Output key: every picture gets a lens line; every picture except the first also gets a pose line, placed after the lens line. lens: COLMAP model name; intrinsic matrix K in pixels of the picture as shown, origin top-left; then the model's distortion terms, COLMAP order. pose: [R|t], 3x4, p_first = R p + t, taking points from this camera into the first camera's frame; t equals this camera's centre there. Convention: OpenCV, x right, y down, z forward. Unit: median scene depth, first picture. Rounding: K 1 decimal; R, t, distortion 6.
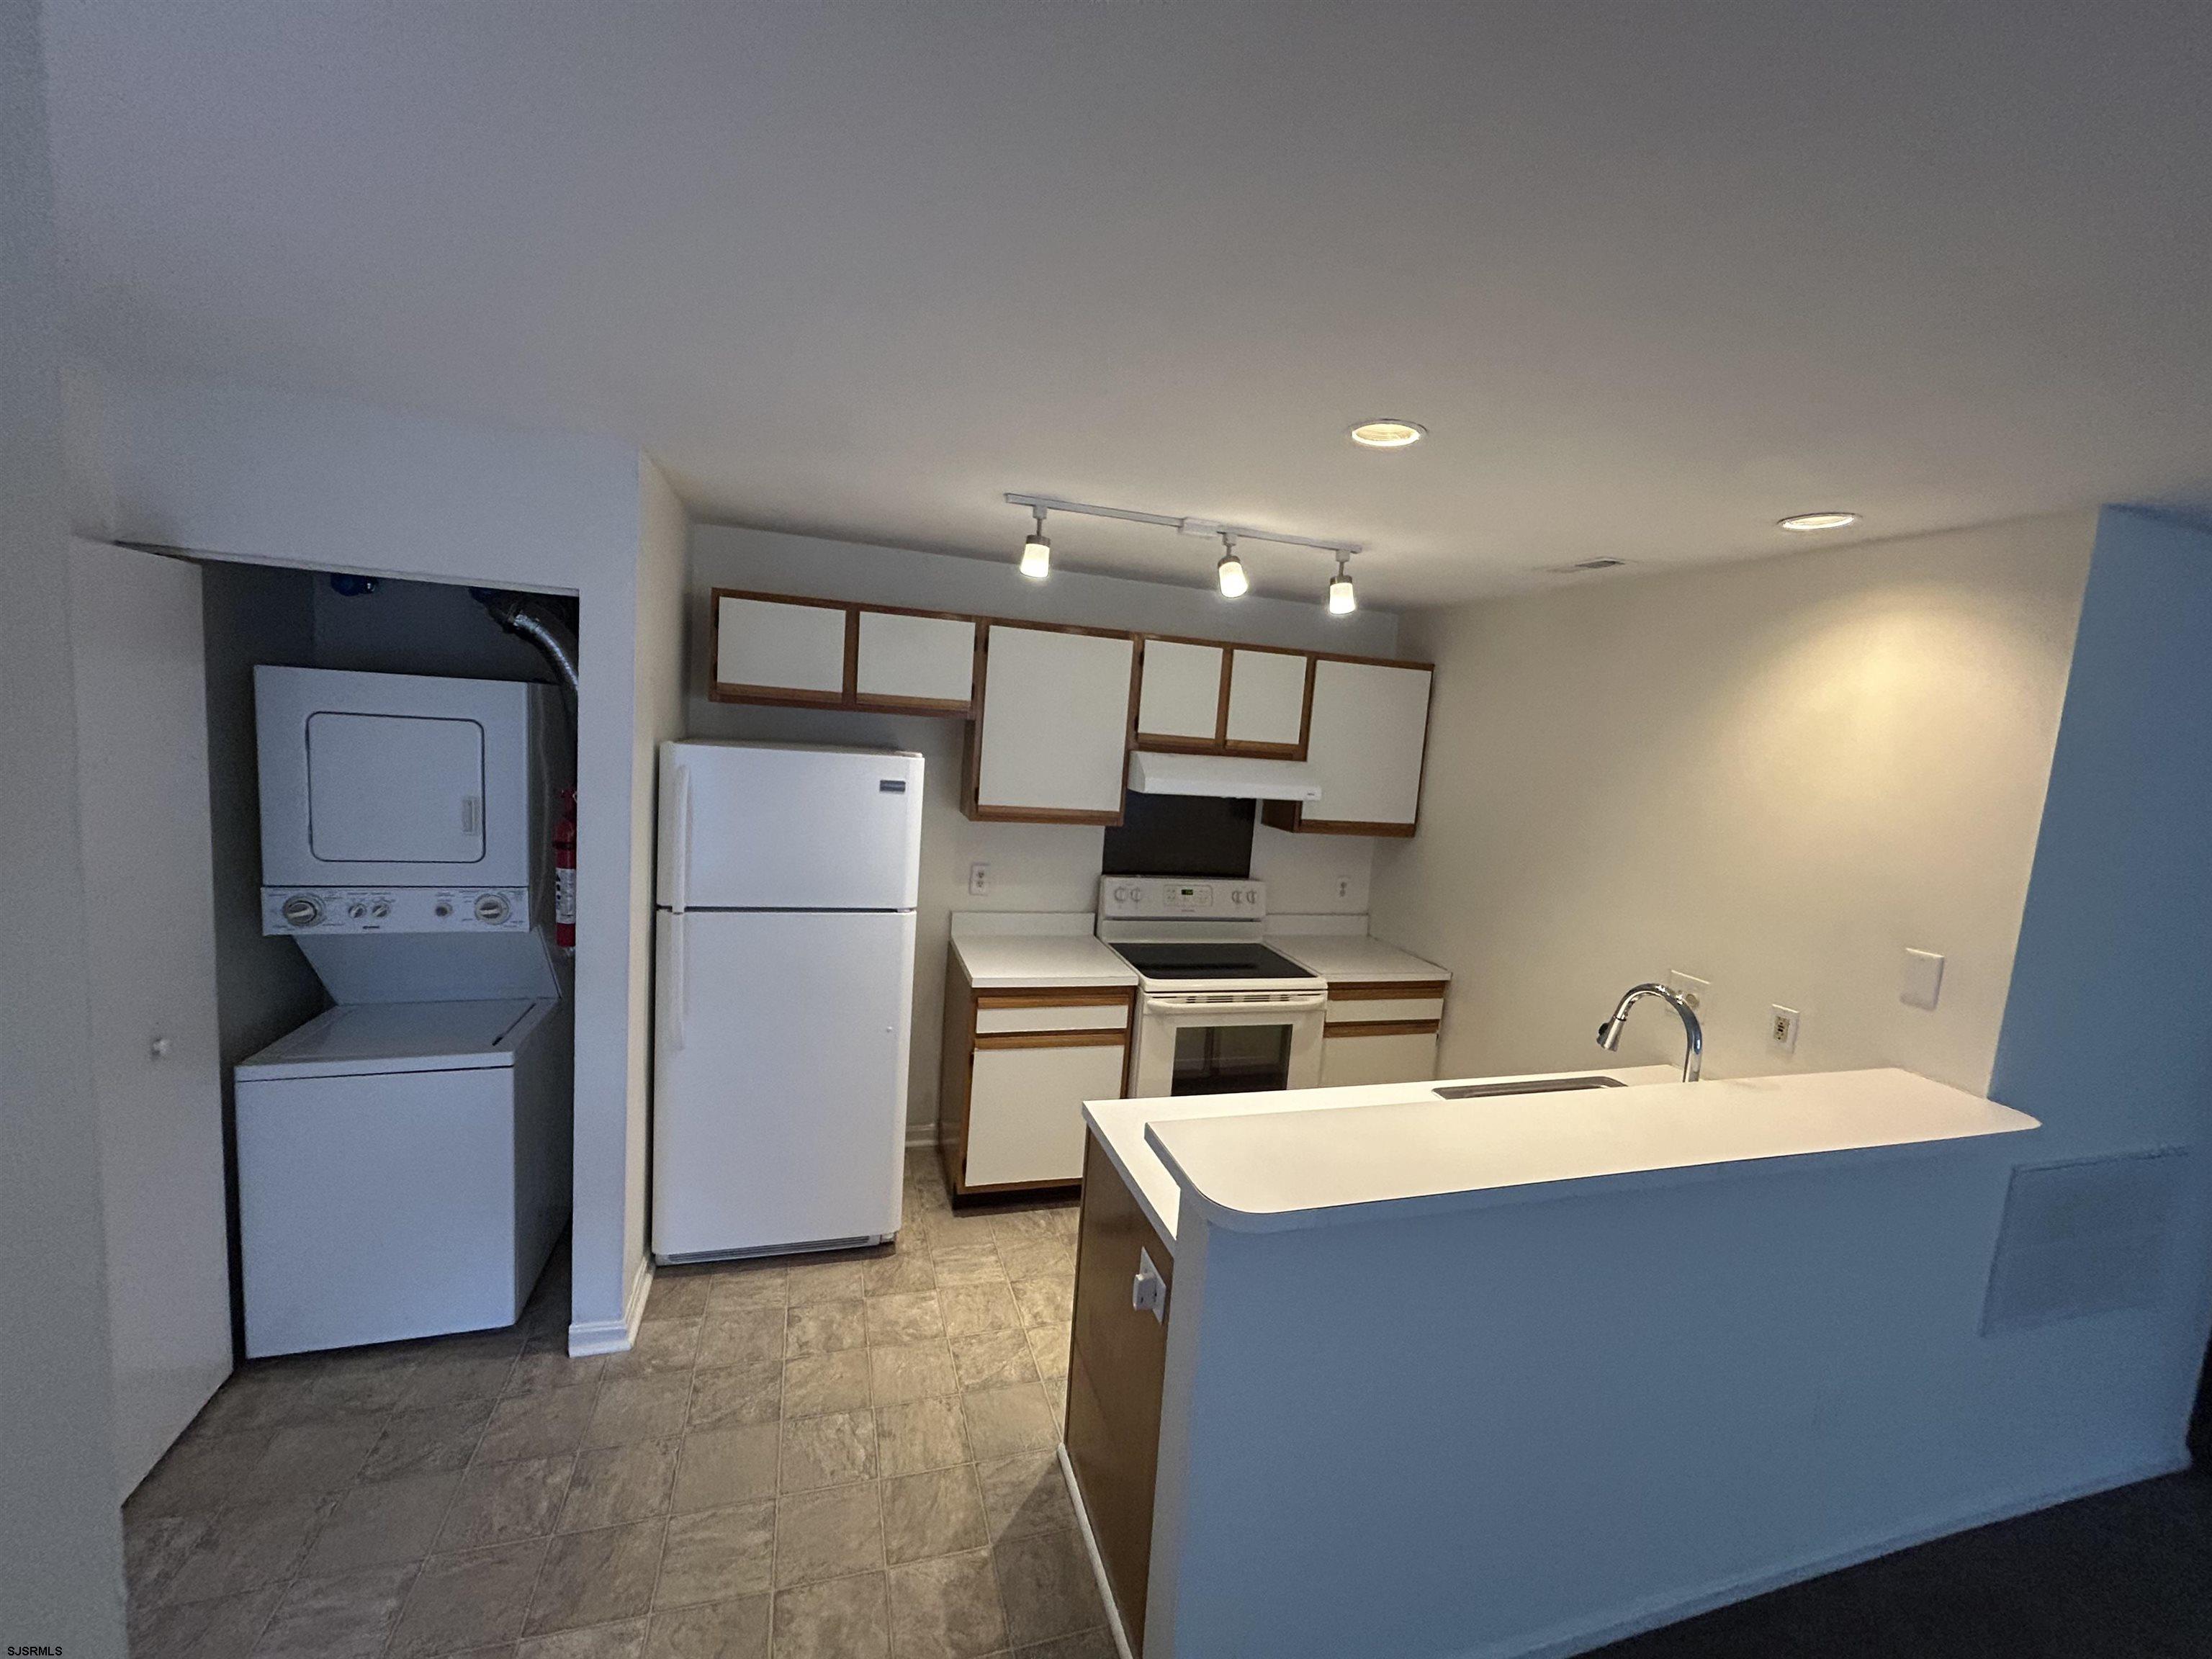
lens RADIAL K [[896.7, 0, 1097.9], [0, 896.7, 823.8], [0, 0, 1]] dist [-0.001296, -0.000134]
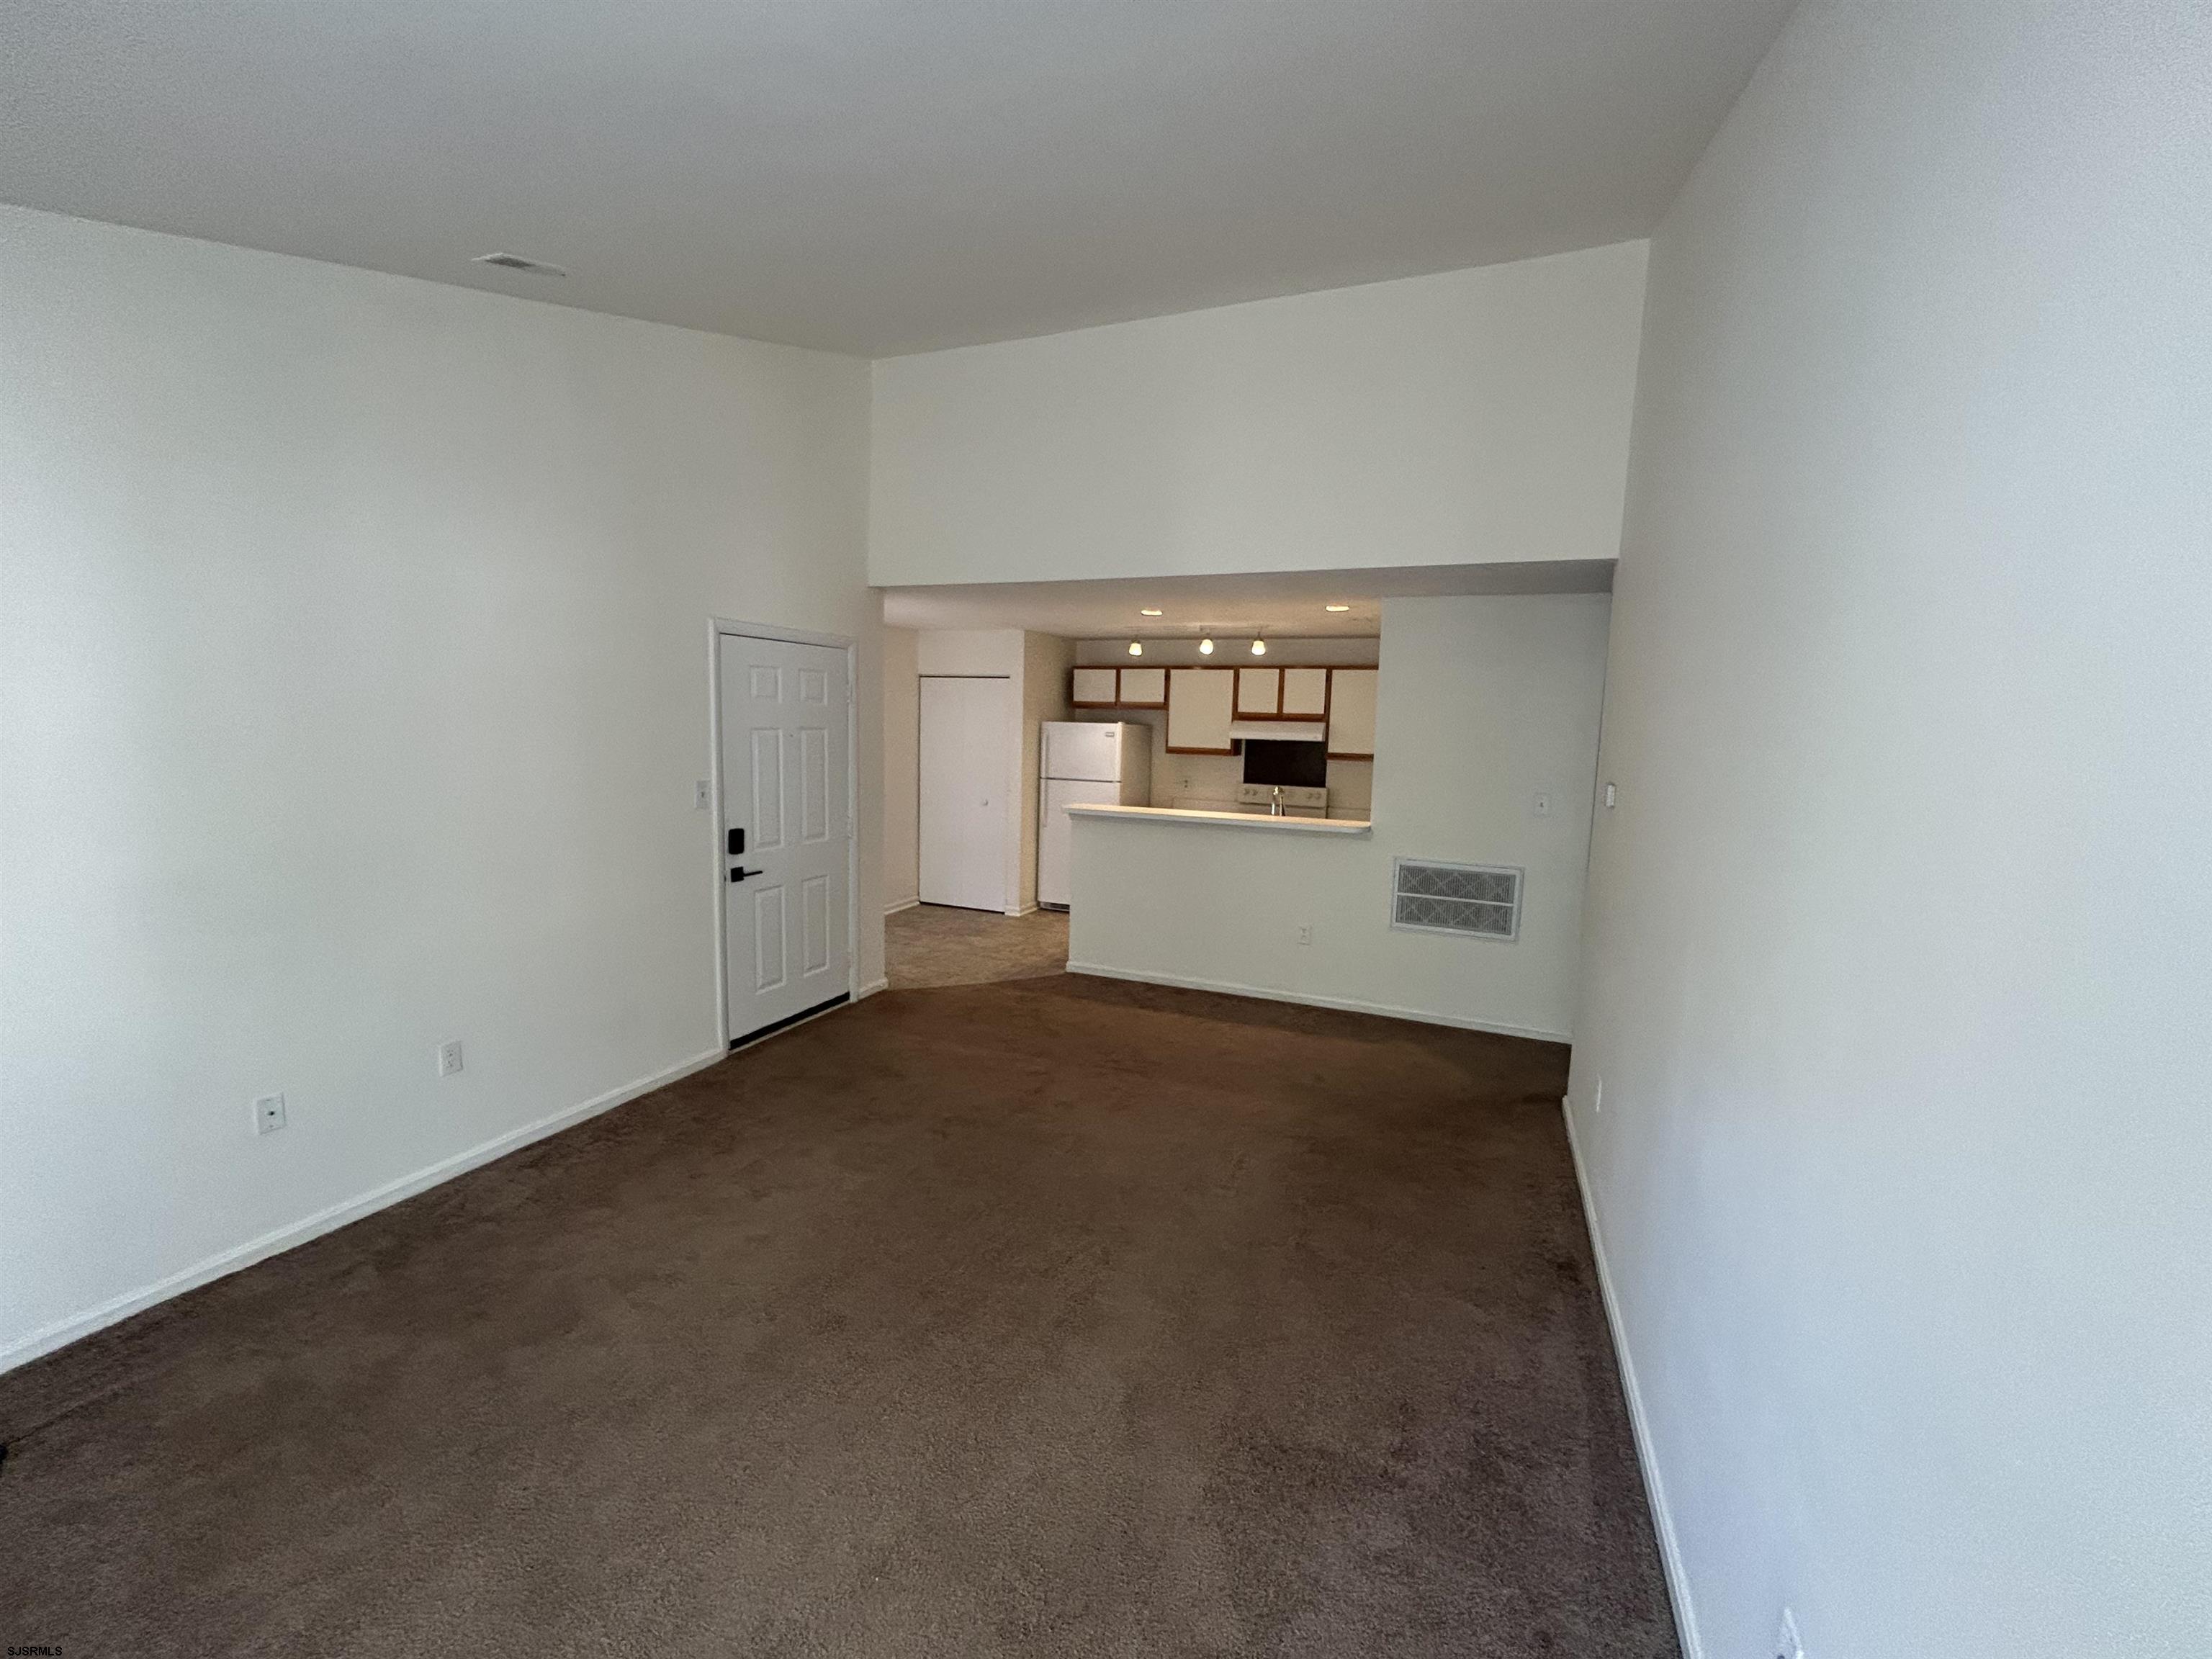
lens RADIAL K [[896.7, 0, 1097.9], [0, 896.7, 823.8], [0, 0, 1]] dist [-0.001296, -0.000134]
pose [[0.765726, 0.020187, -0.642850, 1.359521], [-0.041160, 0.998997, -0.017657, 0.253055], [0.641849, 0.039981, 0.765788, -0.987203]]
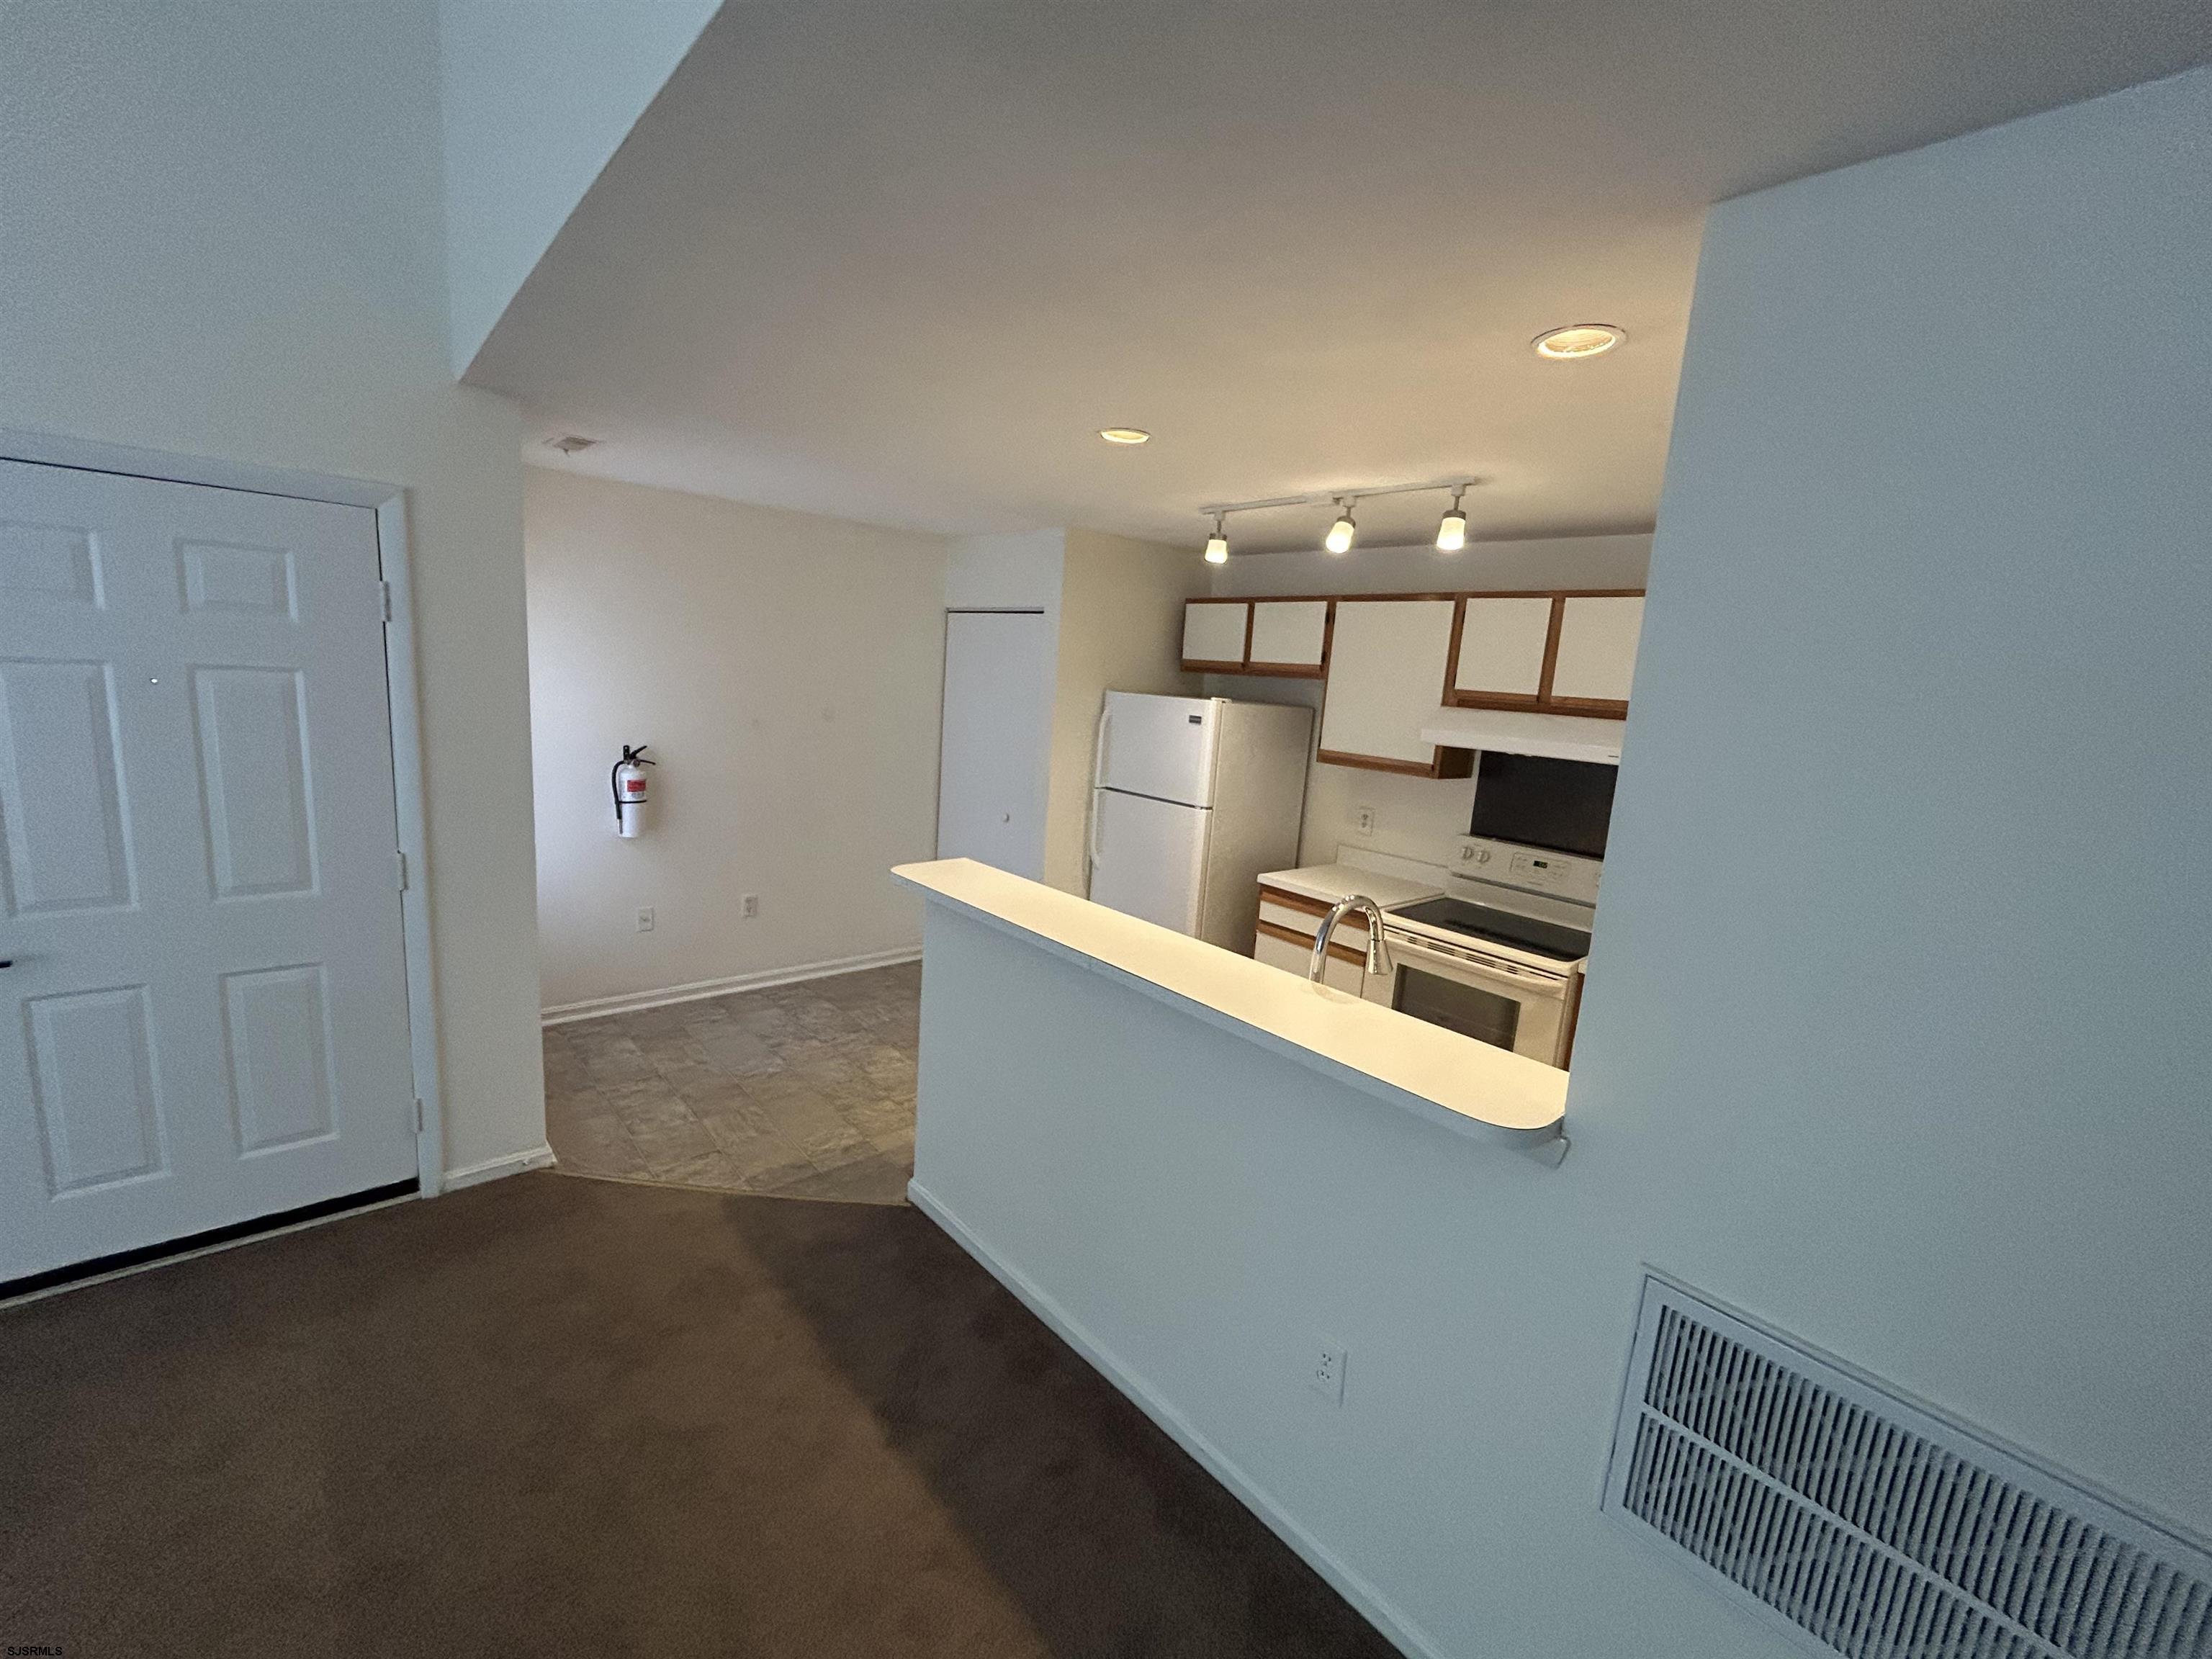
lens RADIAL K [[896.7, 0, 1097.9], [0, 896.7, 823.8], [0, 0, 1]] dist [-0.001296, -0.000134]
pose [[0.413536, 0.108256, -0.904029, 0.957271], [-0.142283, 0.988391, 0.053273, 0.064485], [0.899301, 0.106598, 0.424139, 0.235716]]
